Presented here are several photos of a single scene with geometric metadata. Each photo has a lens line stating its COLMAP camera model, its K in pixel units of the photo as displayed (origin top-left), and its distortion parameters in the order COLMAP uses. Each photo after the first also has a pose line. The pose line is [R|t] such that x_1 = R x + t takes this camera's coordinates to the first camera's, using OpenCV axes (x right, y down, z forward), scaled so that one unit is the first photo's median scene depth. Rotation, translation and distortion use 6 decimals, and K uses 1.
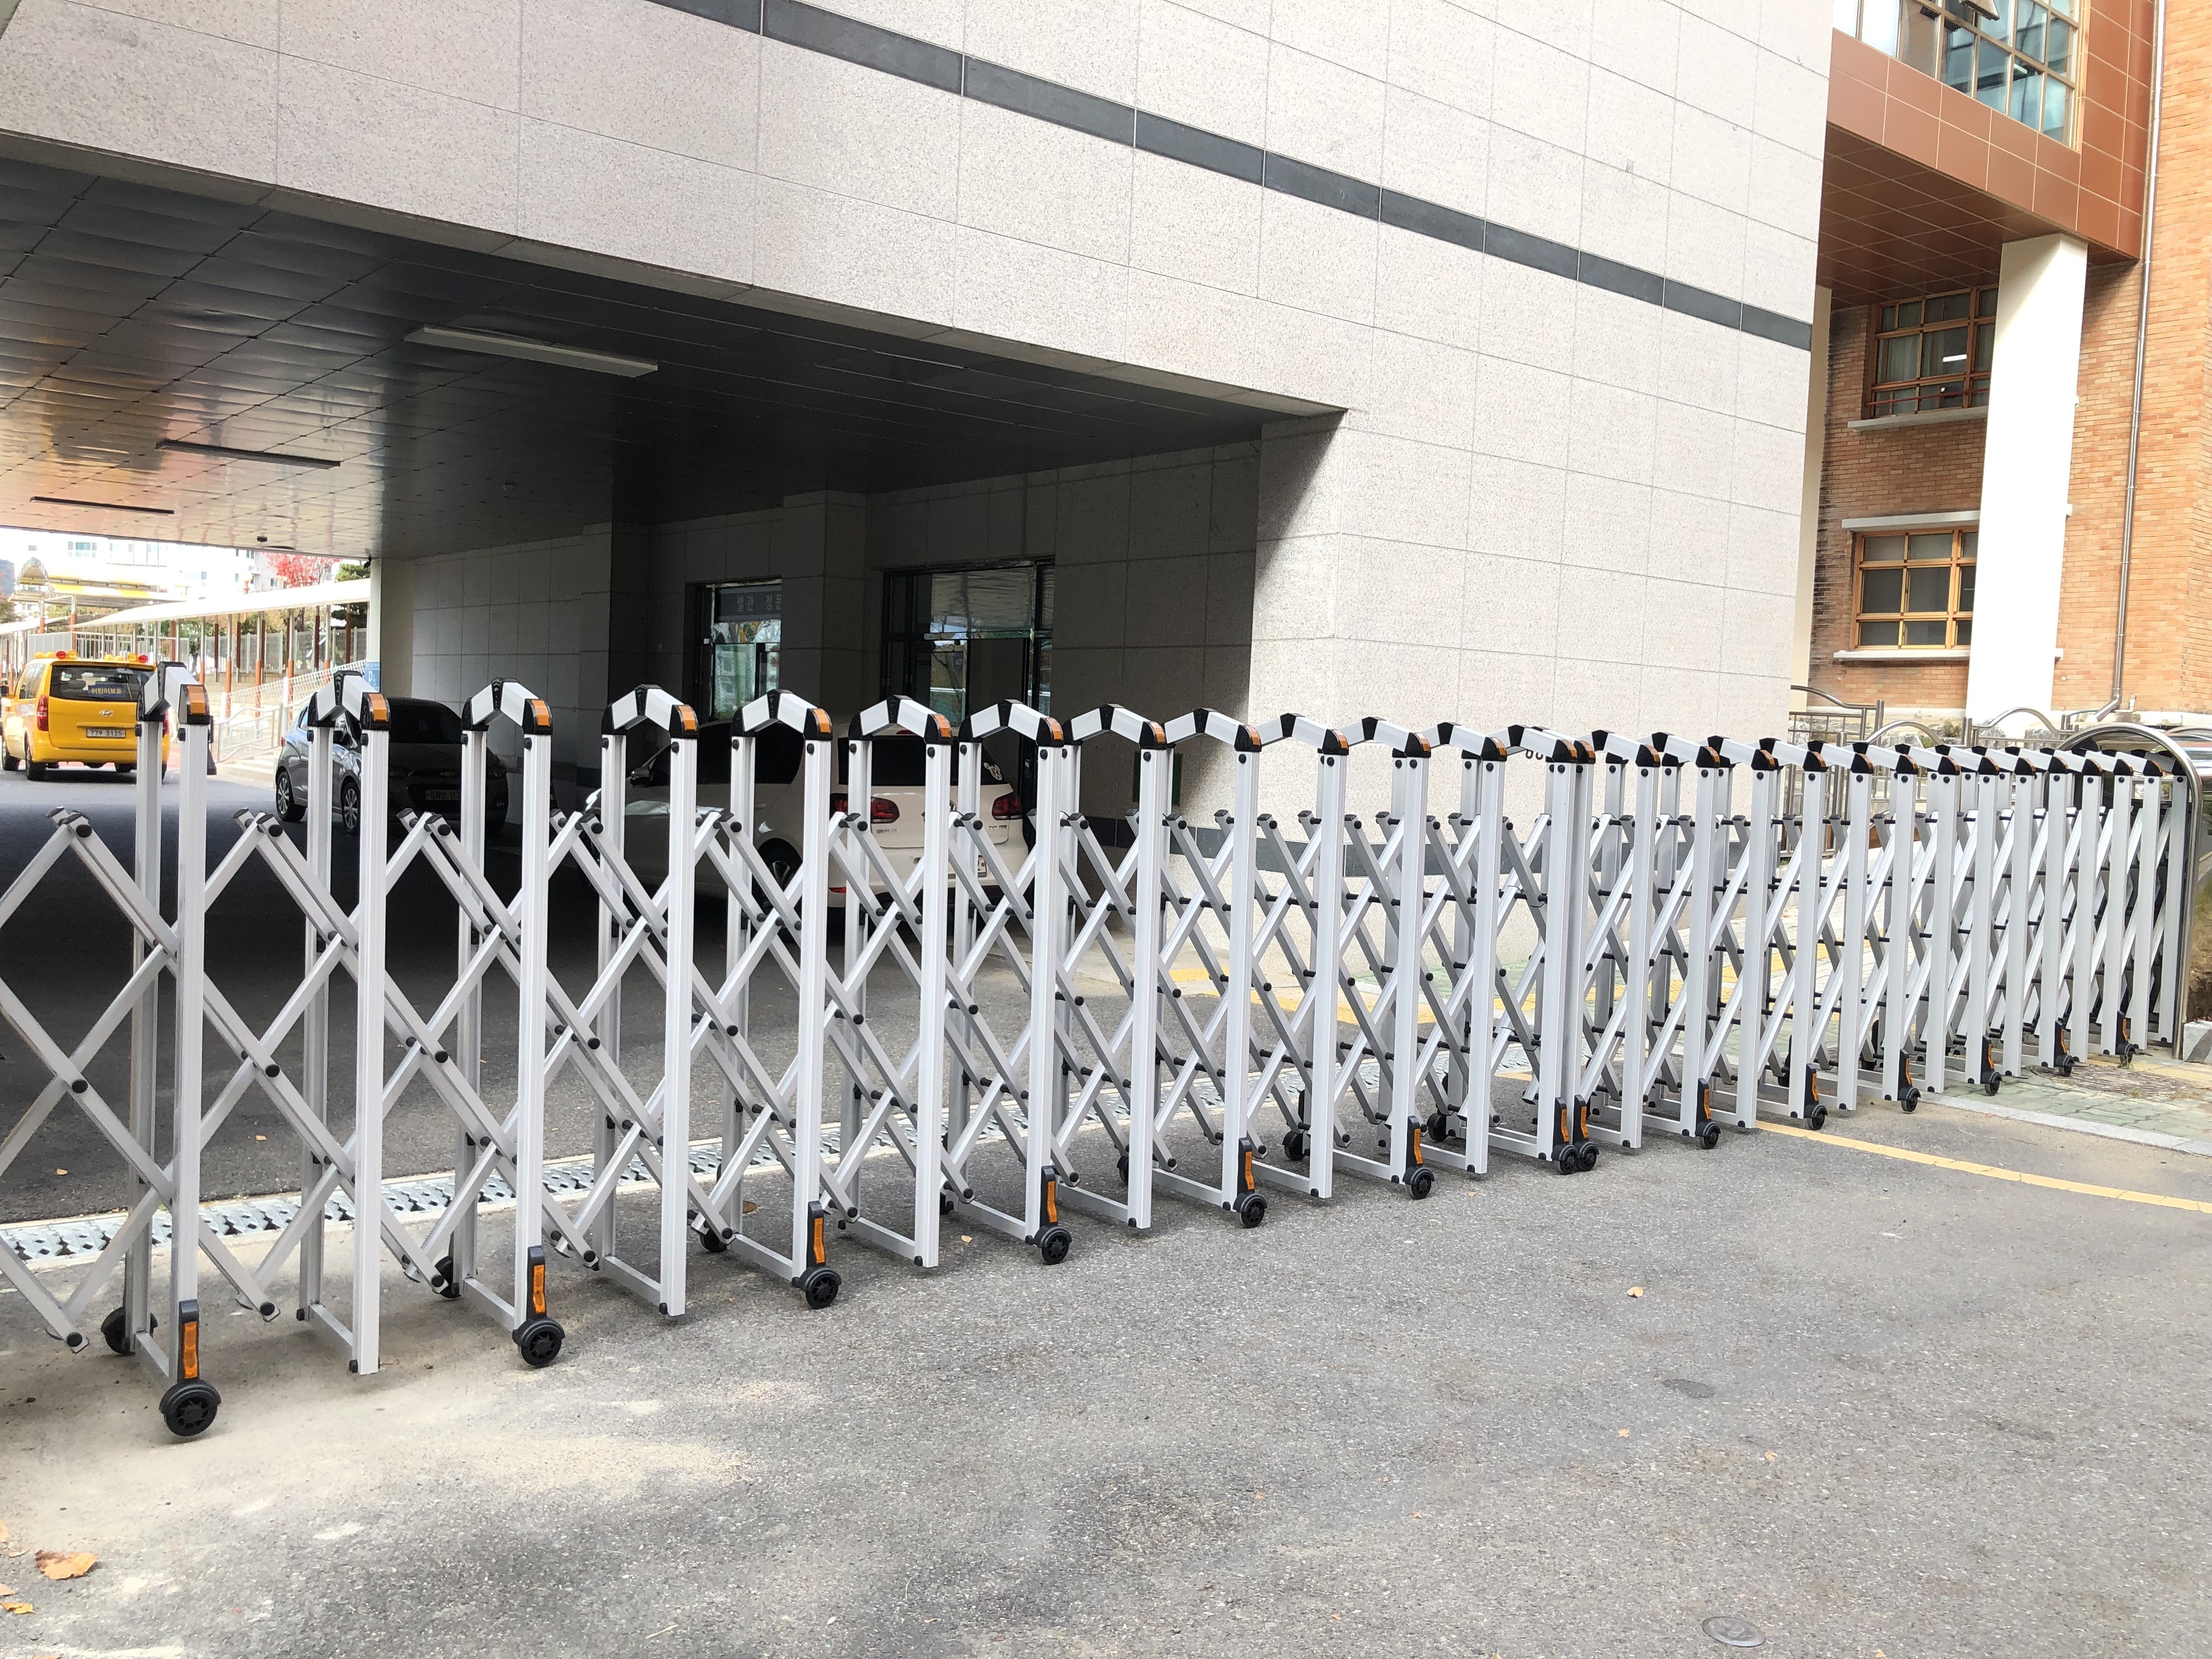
lens RADIAL K [[1835.9, 0, 1107.2], [0, 1835.9, 837.2], [0, 0, 1]] dist [0.029215, -0.031765]
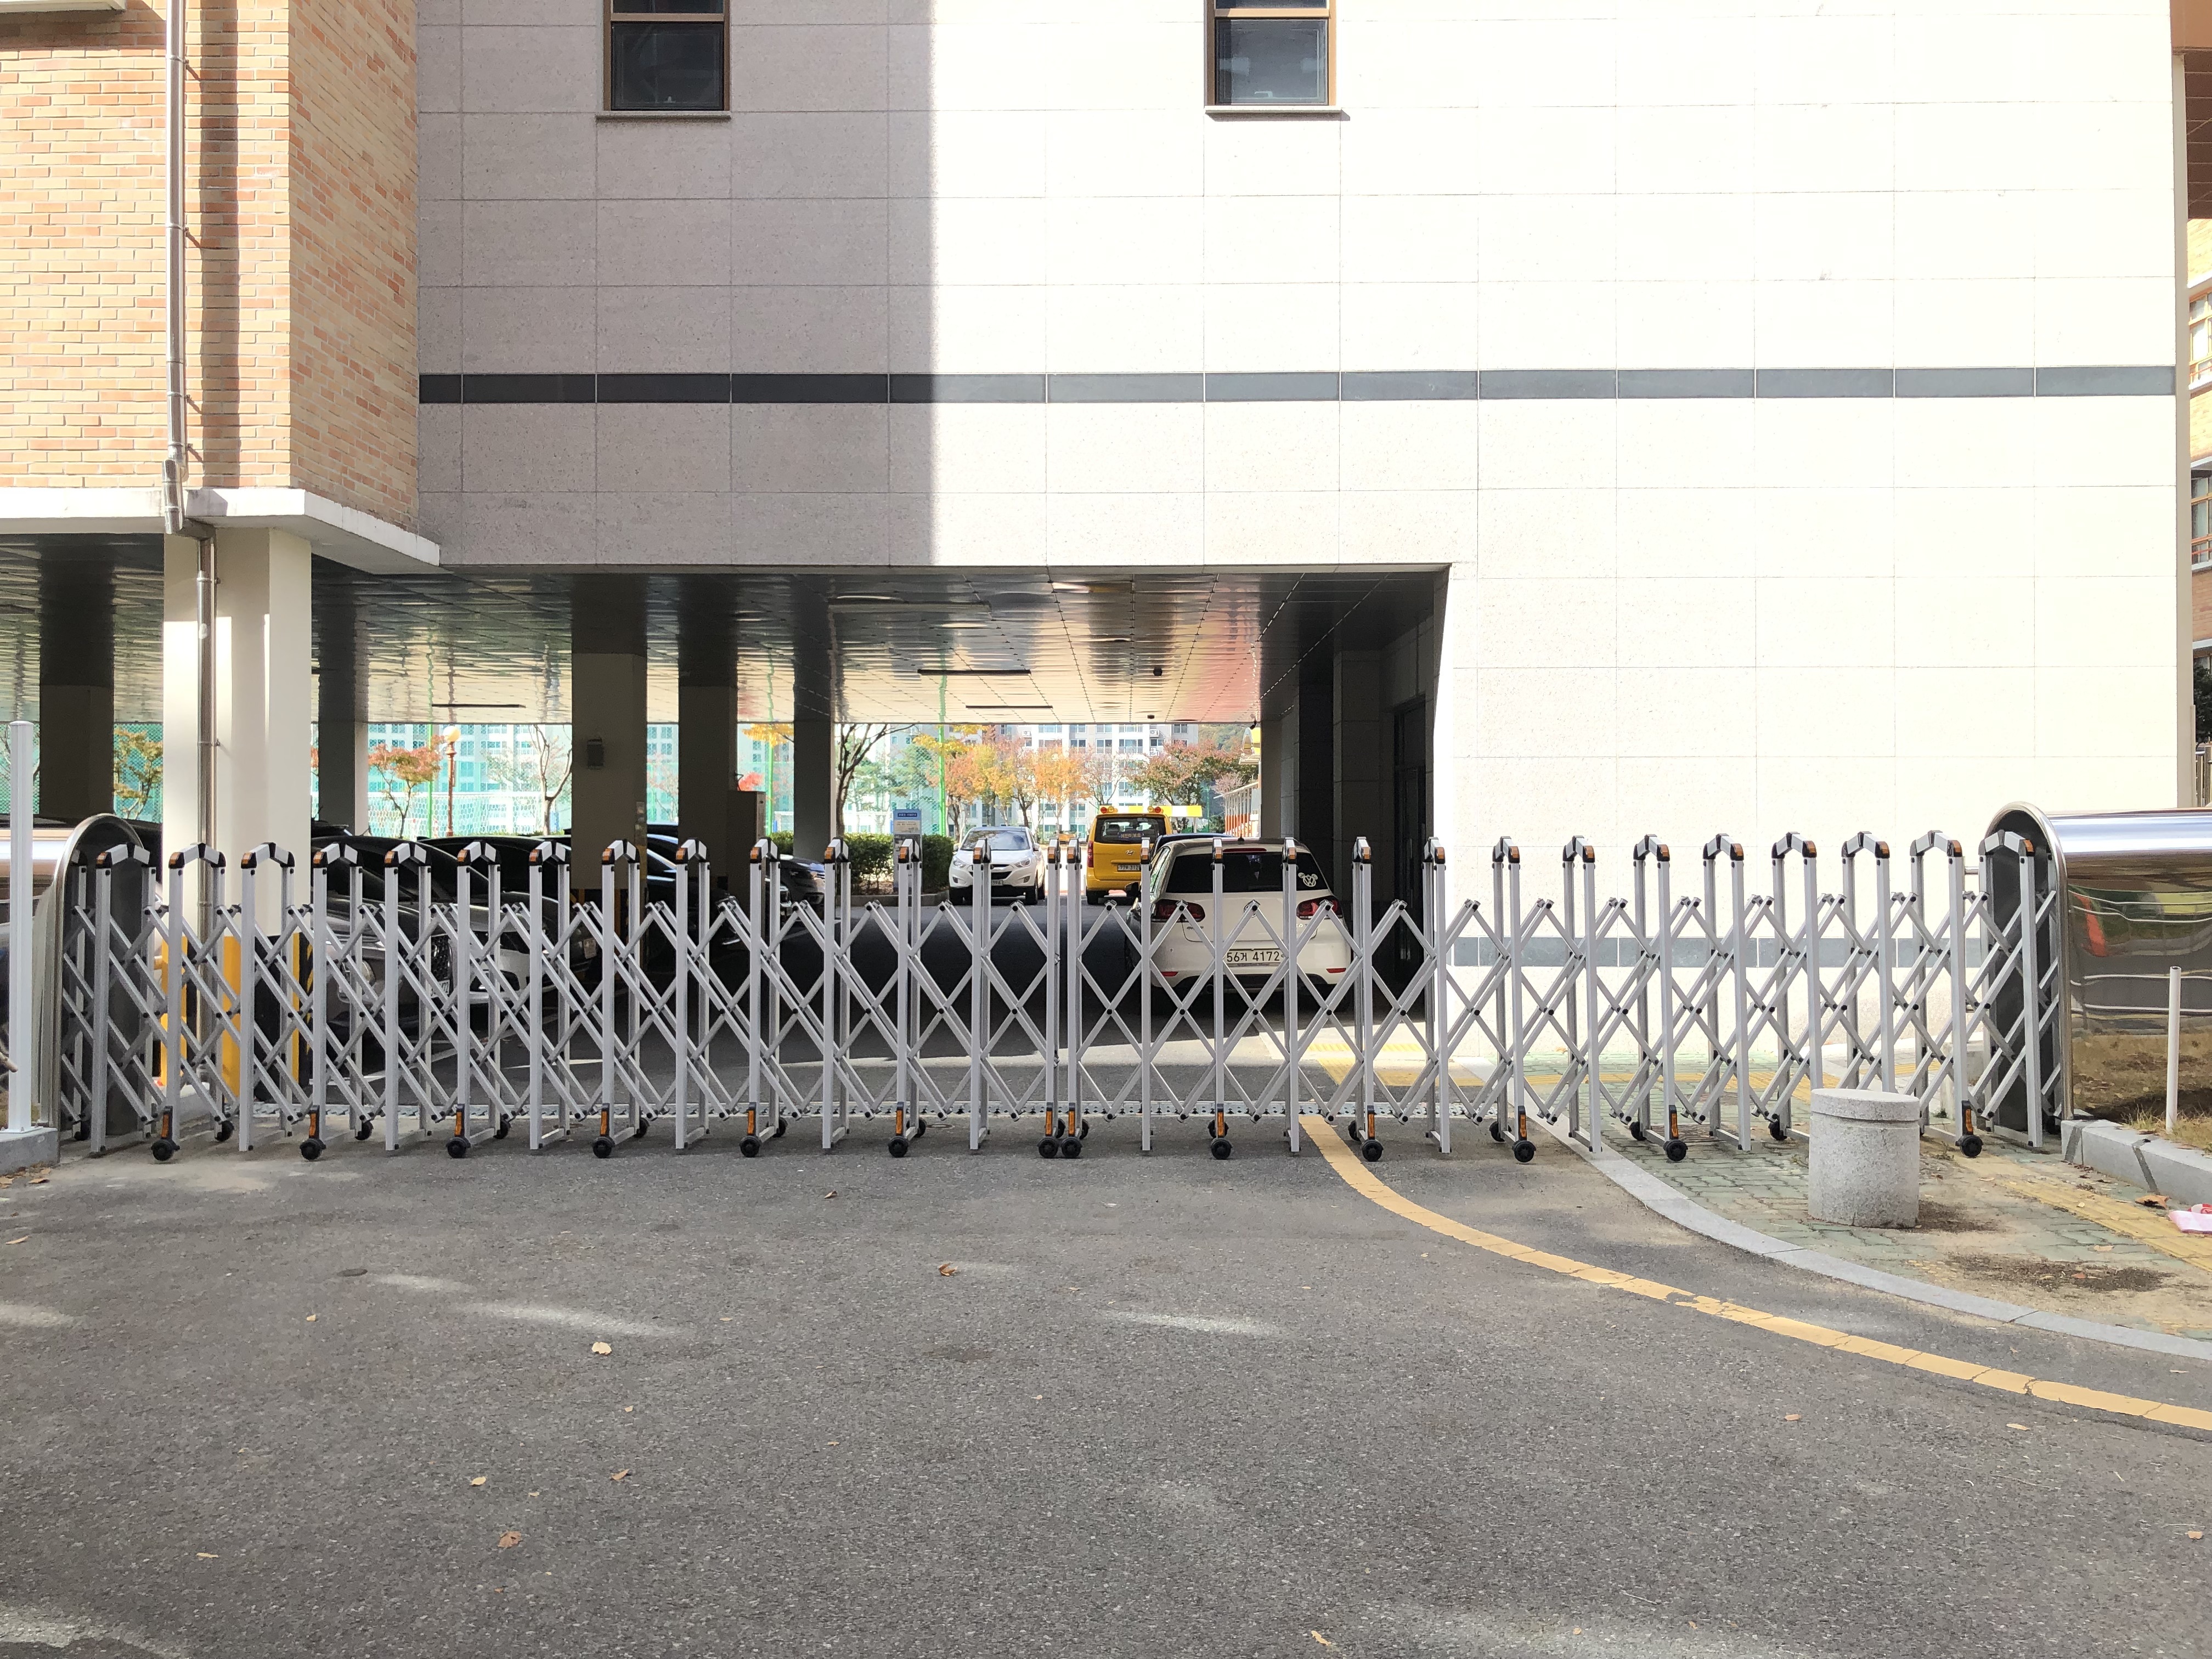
lens RADIAL K [[1835.9, 0, 1101.3], [0, 1835.9, 832.8], [0, 0, 1]] dist [0.029215, -0.031765]
pose [[0.758682, -0.038467, -0.650324, 0.307094], [-0.008362, 0.997598, -0.068763, 0.009013], [0.651407, 0.057607, 0.756538, -0.009064]]
